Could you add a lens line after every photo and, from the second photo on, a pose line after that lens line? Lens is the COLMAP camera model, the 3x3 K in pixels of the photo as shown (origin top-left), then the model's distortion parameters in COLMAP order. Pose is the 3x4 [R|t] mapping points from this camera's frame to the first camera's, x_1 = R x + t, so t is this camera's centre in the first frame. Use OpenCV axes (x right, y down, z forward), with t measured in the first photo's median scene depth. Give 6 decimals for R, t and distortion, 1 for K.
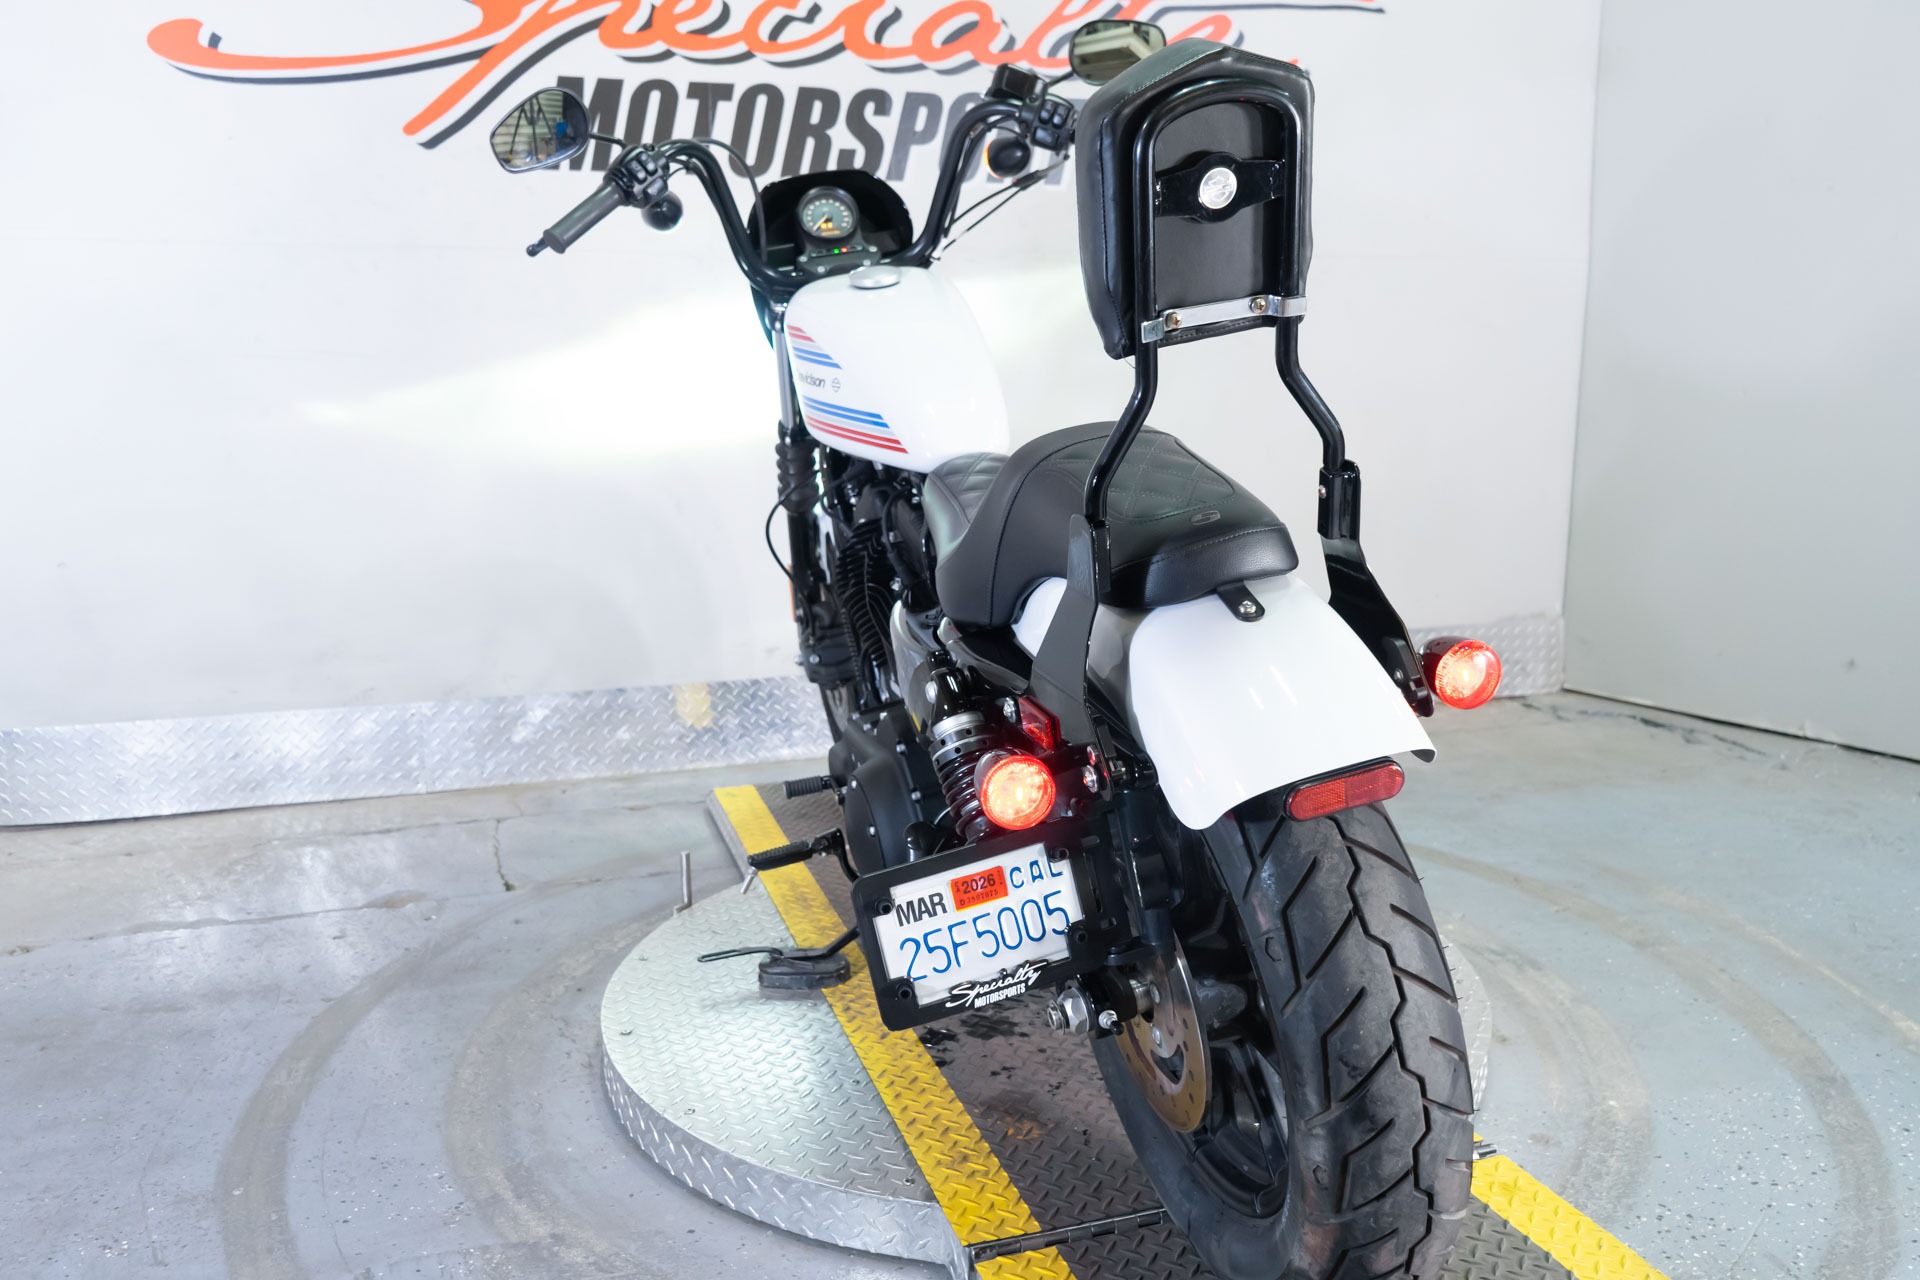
lens RADIAL K [[1550.3, 0, 973.1], [0, 1550.3, 636.0], [0, 0, 1]] dist [-0.003823, 0.005118]
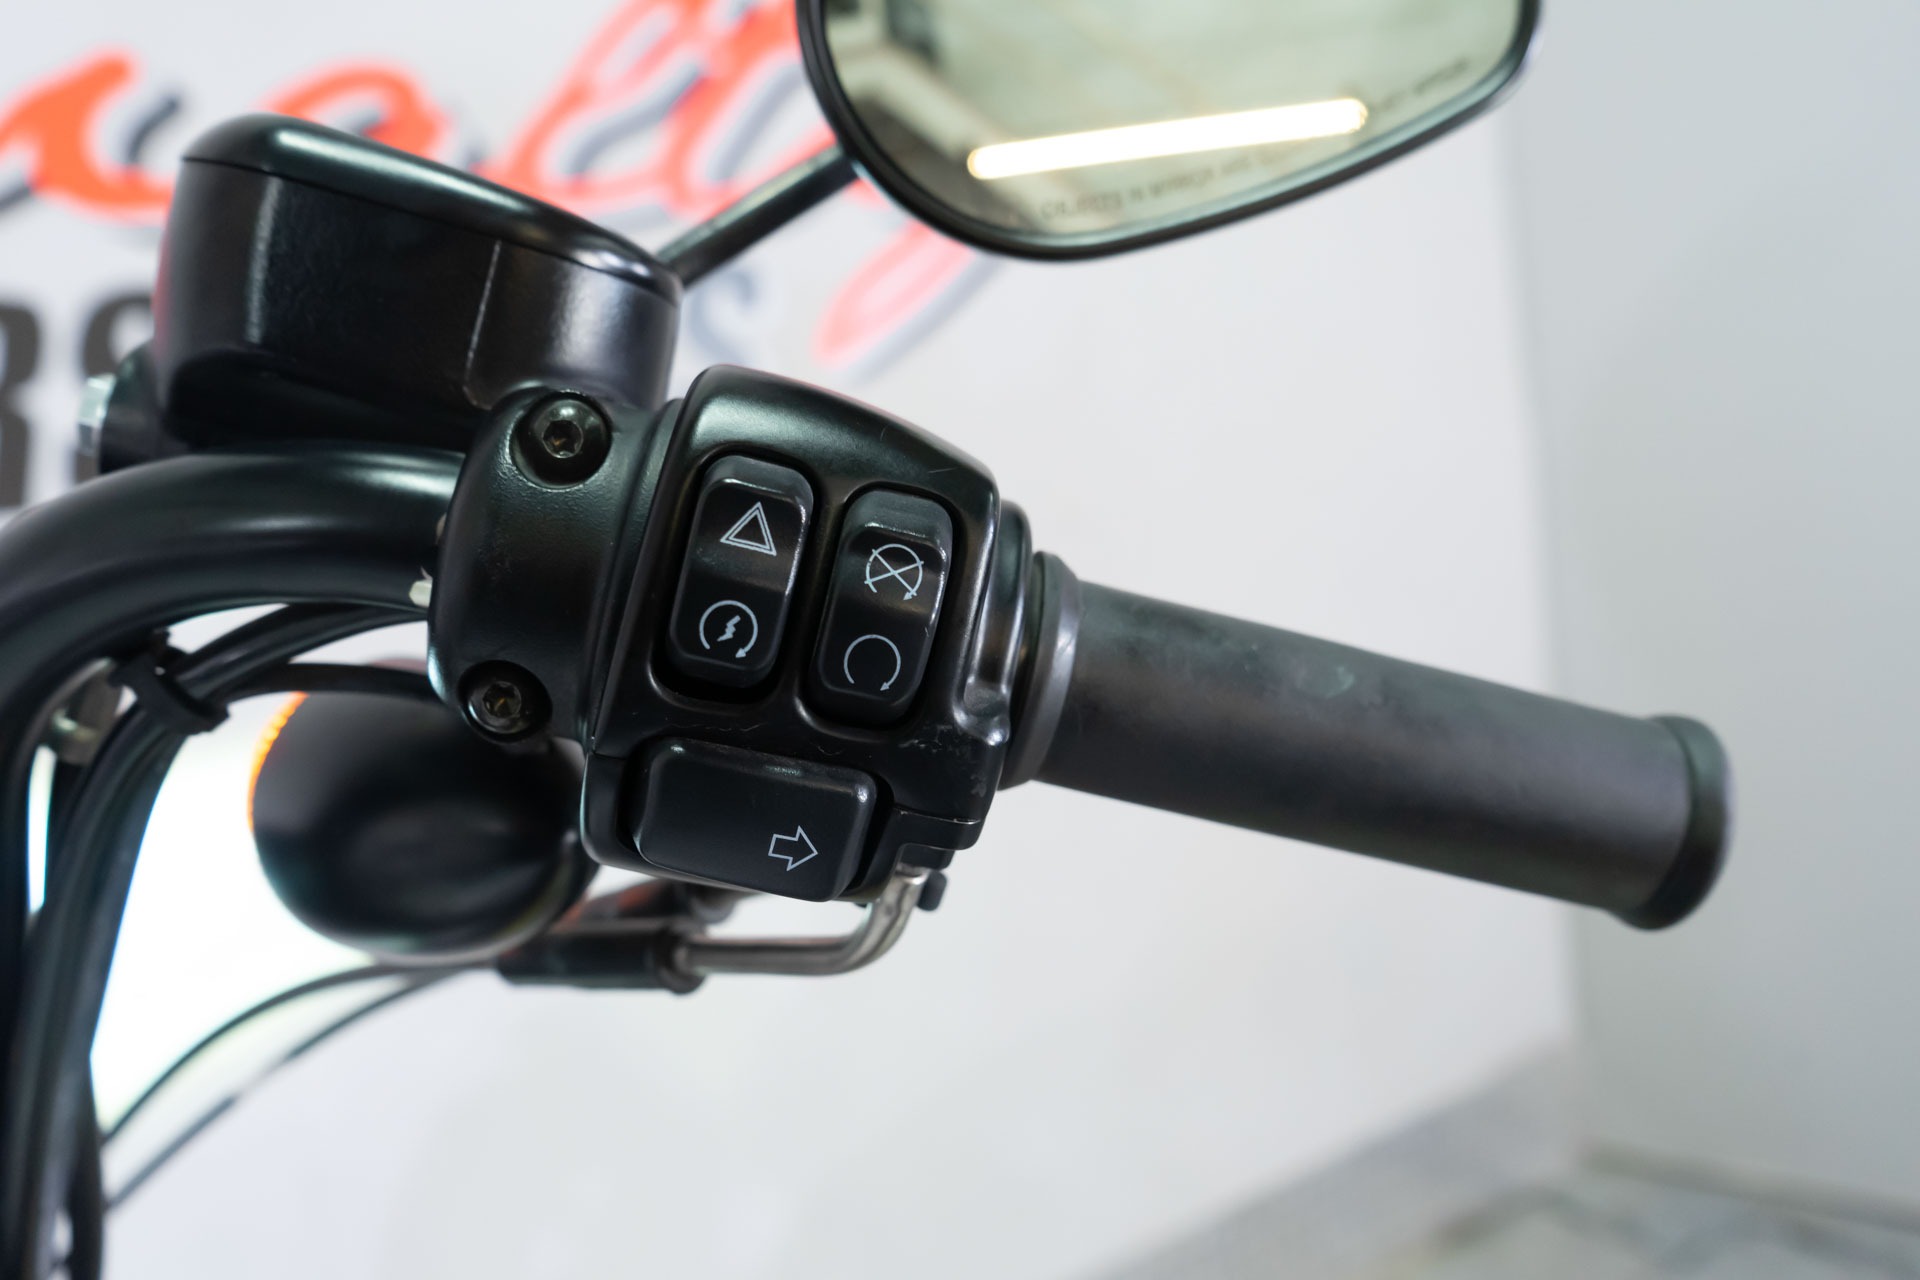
lens RADIAL K [[1550.3, 0, 953.1], [0, 1550.3, 639.5], [0, 0, 1]] dist [-0.003823, 0.005118]
pose [[0.957513, -0.143549, 0.250127, 0.023789], [0.161210, 0.985575, -0.051504, -0.213529], [-0.239125, 0.089639, 0.966842, 0.590754]]
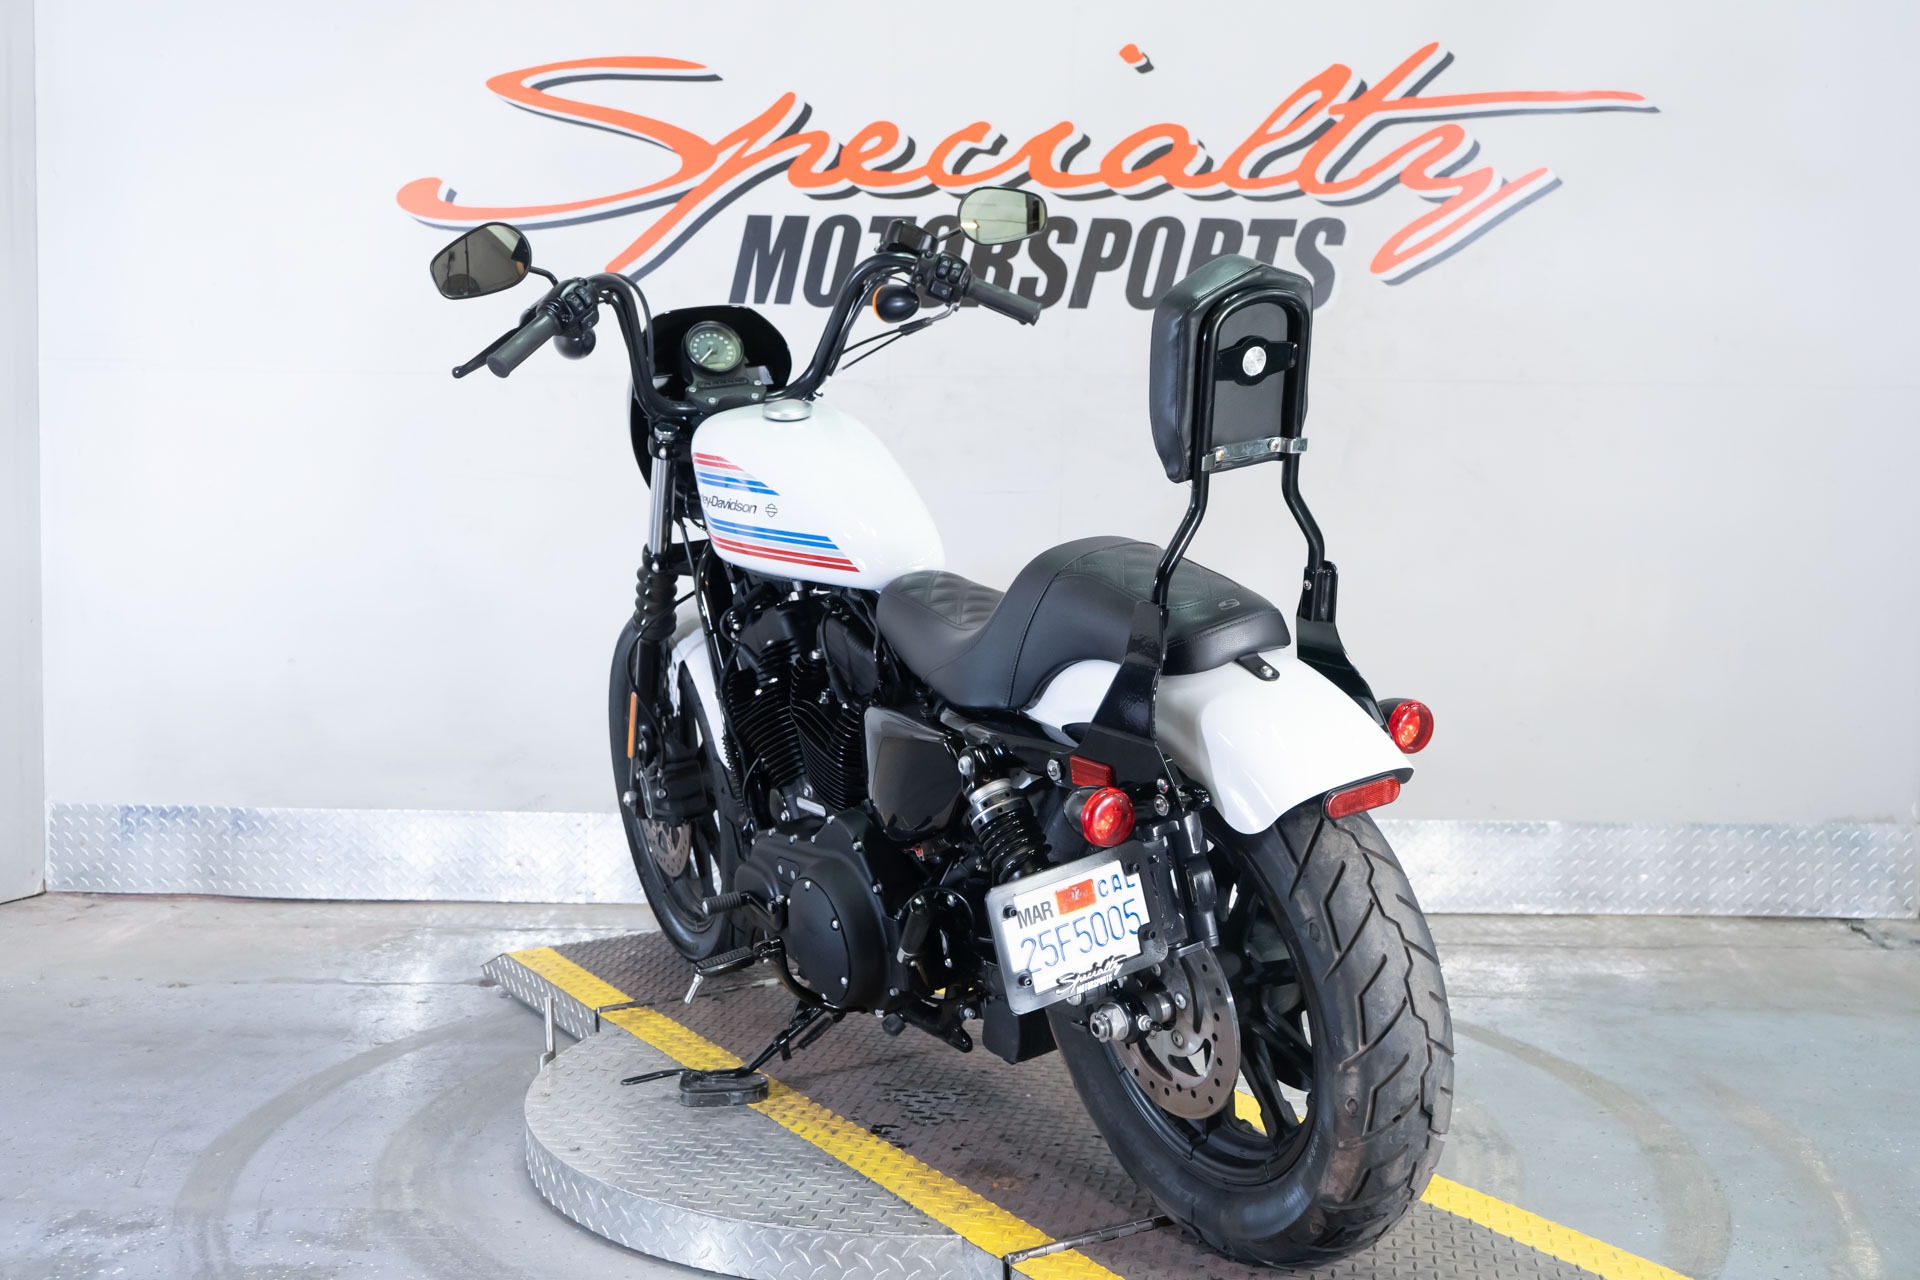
lens RADIAL K [[2019.1, 0, 961.7], [0, 2019.1, 634.0], [0, 0, 1]] dist [0.013660, 0.000000]
pose [[0.943552, 0.040609, -0.328725, 0.318195], [-0.076319, 0.992406, -0.096465, 0.035987], [0.322311, 0.116108, 0.939486, -0.189948]]
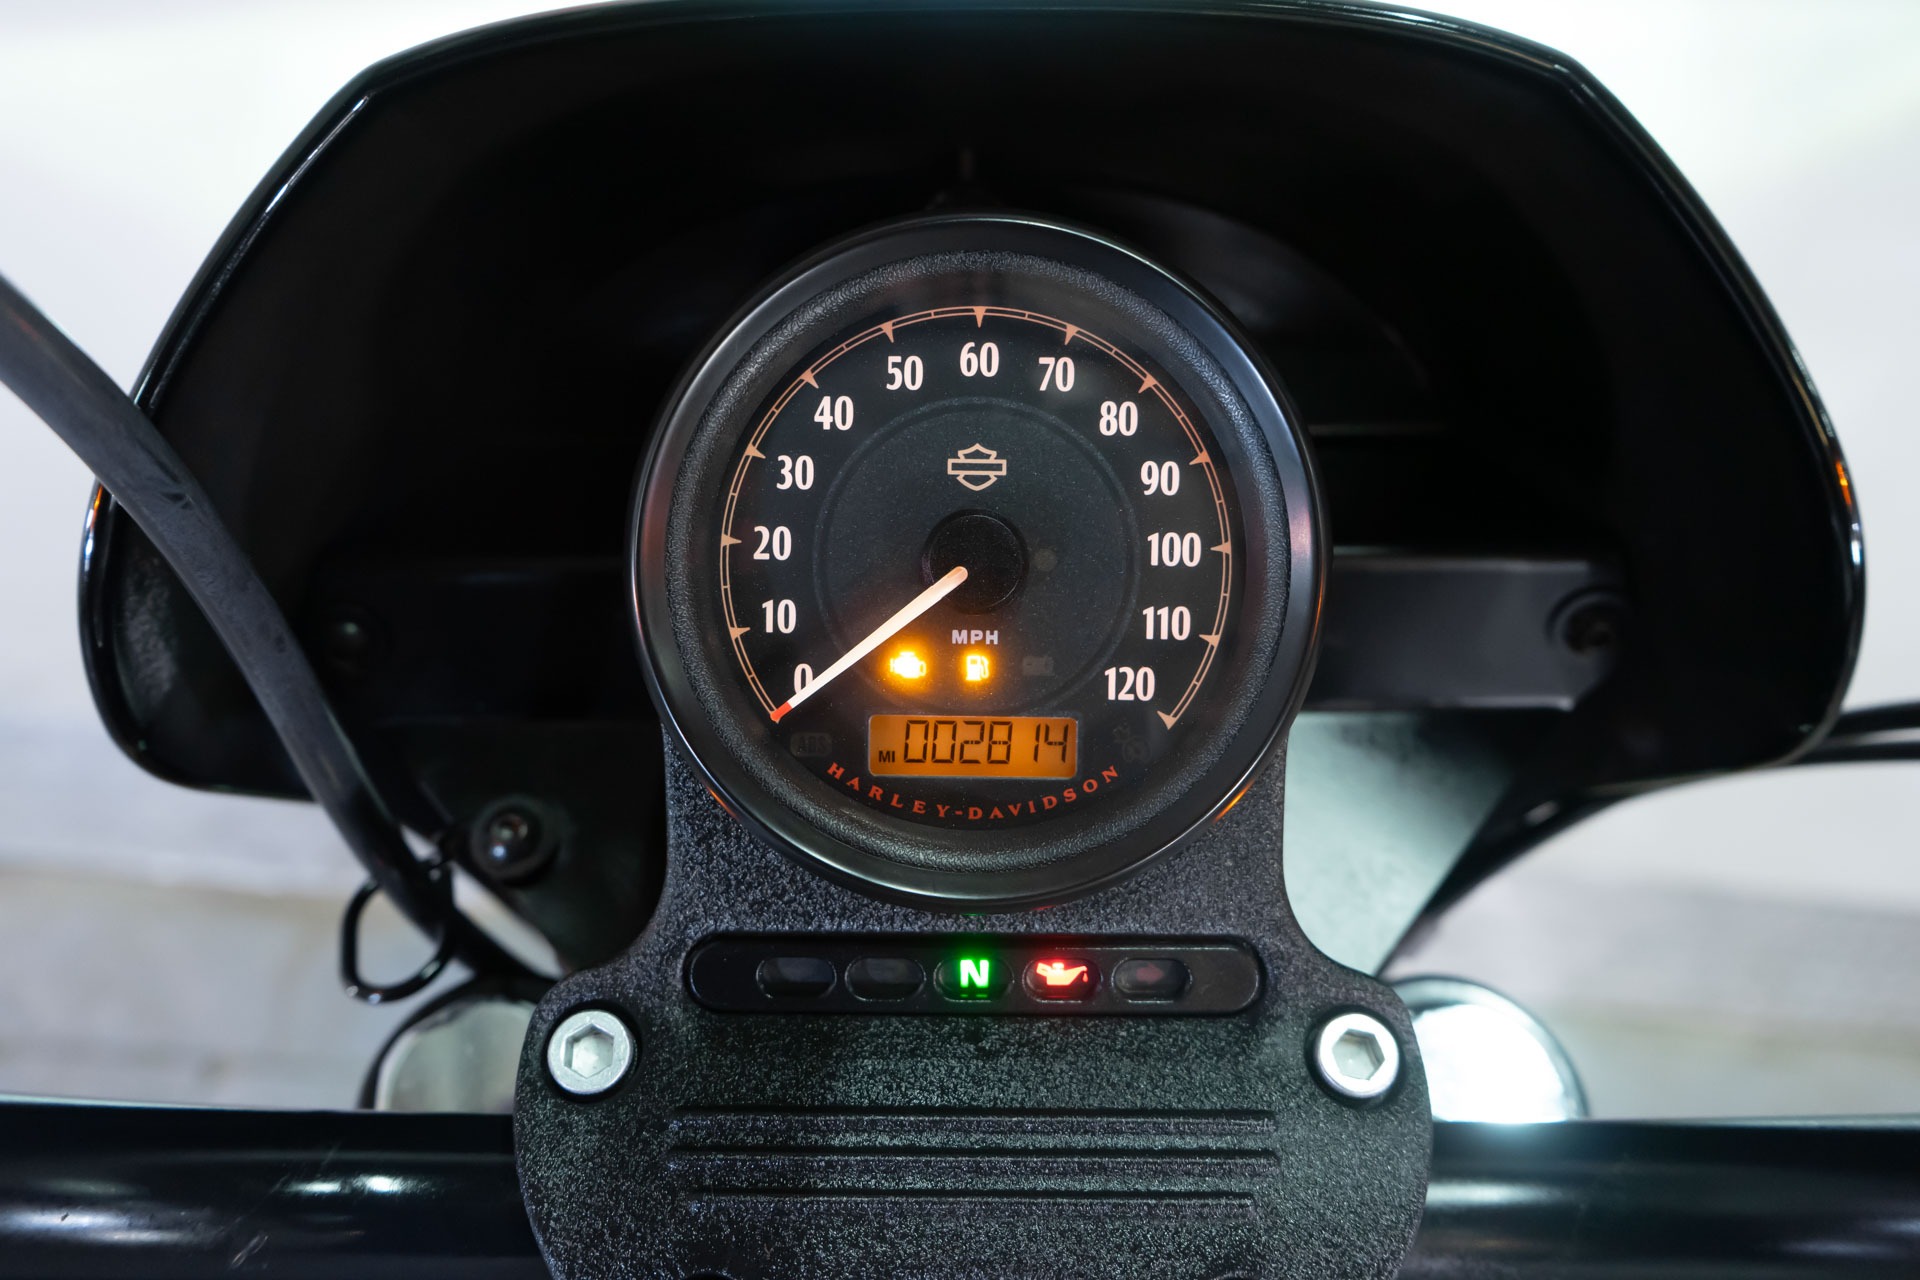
lens RADIAL K [[1550.3, 0, 953.5], [0, 1550.3, 641.4], [0, 0, 1]] dist [-0.003823, 0.005118]
pose [[0.953023, 0.274701, -0.127616, -0.059068], [-0.206423, 0.897354, 0.390058, -0.216742], [0.221666, -0.345391, 0.911904, 0.656480]]
